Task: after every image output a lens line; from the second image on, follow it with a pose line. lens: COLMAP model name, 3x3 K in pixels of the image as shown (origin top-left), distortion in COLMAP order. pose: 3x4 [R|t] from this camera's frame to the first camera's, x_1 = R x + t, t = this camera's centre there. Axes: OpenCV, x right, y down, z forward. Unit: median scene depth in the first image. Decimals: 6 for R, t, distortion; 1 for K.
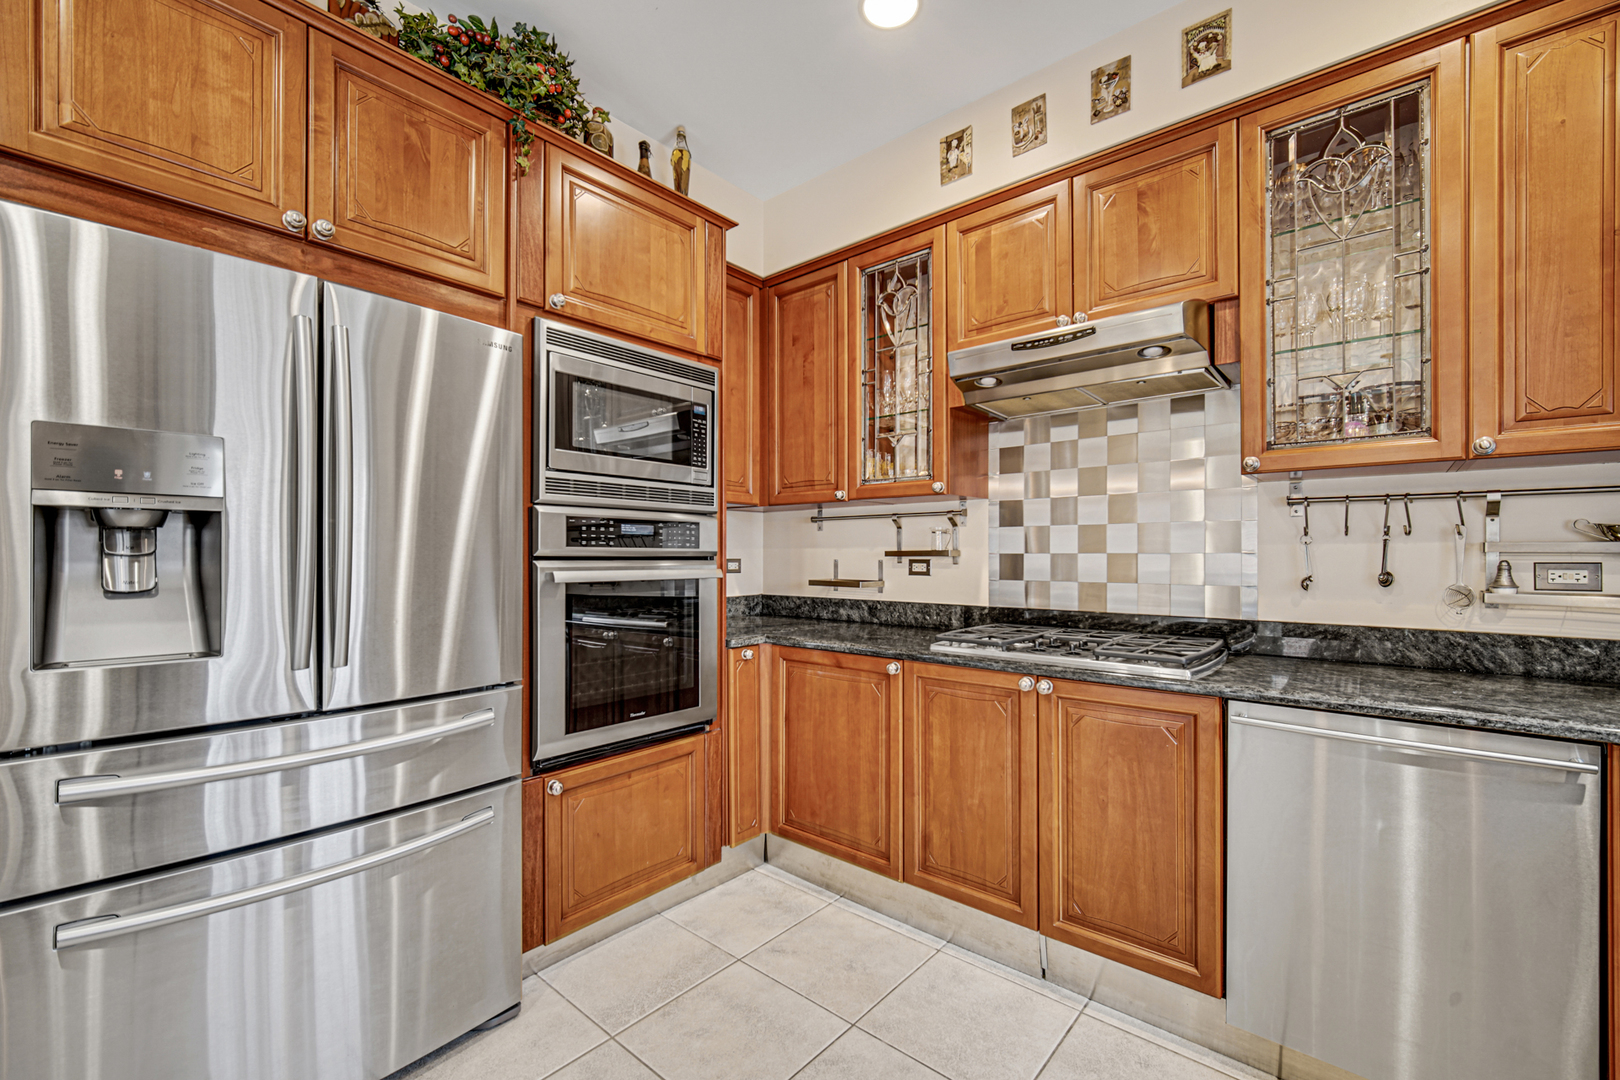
lens RADIAL K [[687.9, 0, 832.5], [0, 687.9, 552.5], [0, 0, 1]] dist [-0.003356, 0.000589]
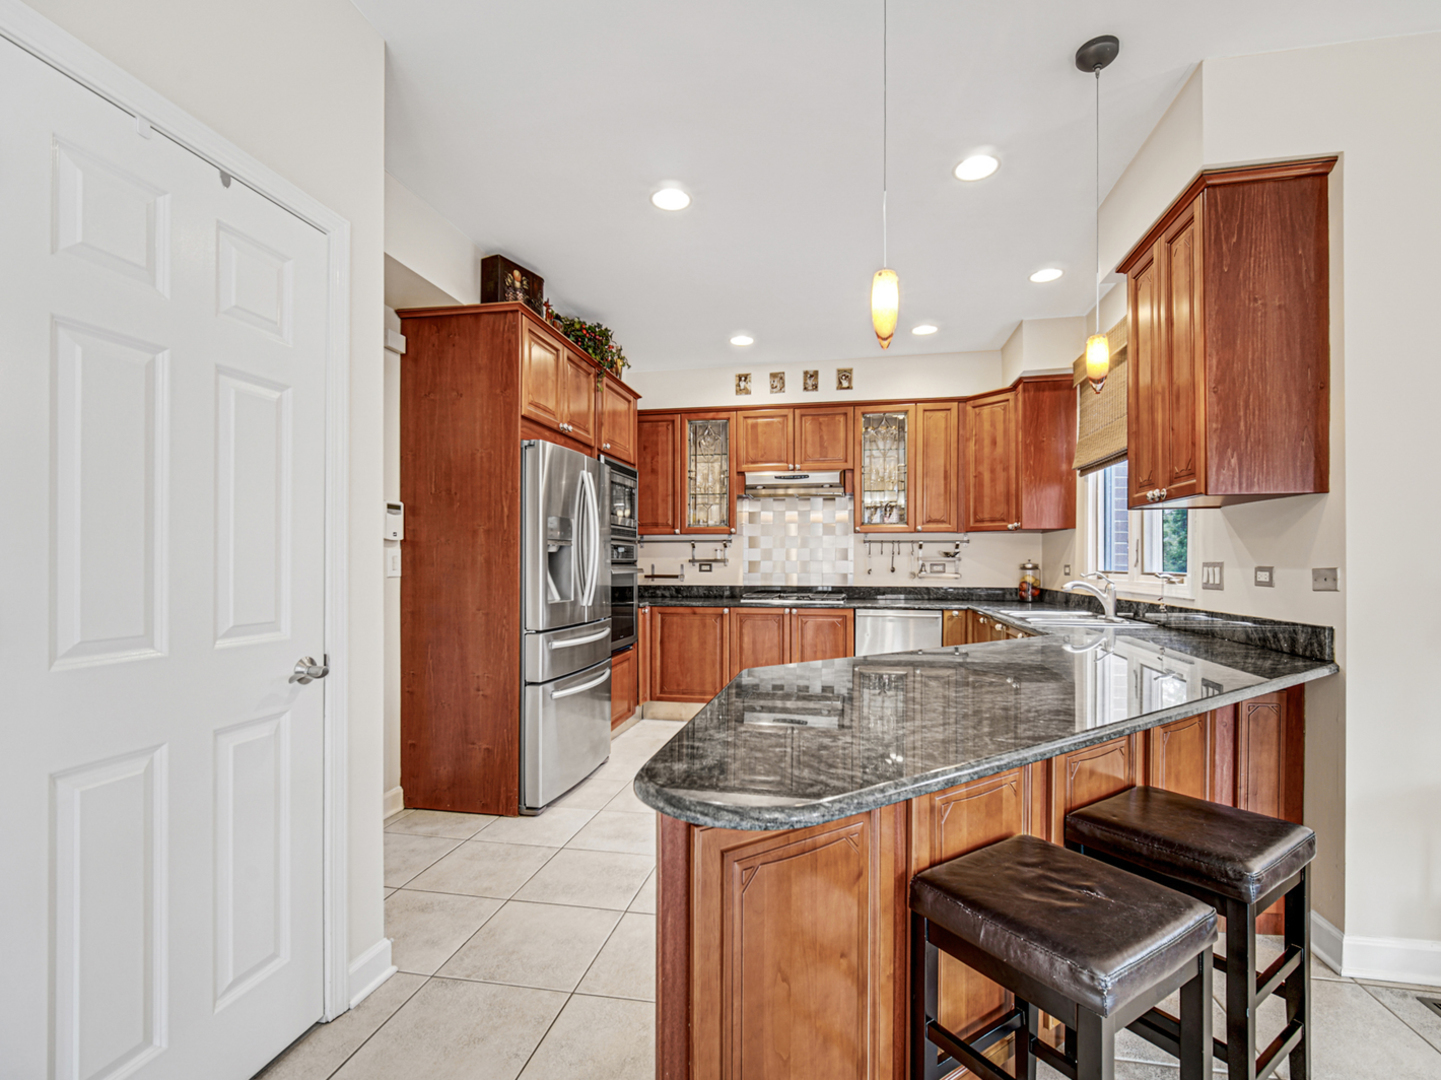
lens RADIAL K [[645.1, 0, 750.0], [0, 645.1, 560.5], [0, 0, 1]] dist [-0.005785, -0.000056]
pose [[0.866777, 0.002231, 0.498691, -0.950890], [-0.002210, 0.999997, -0.000632, 0.001963], [-0.498691, -0.000555, 0.866780, -0.937746]]
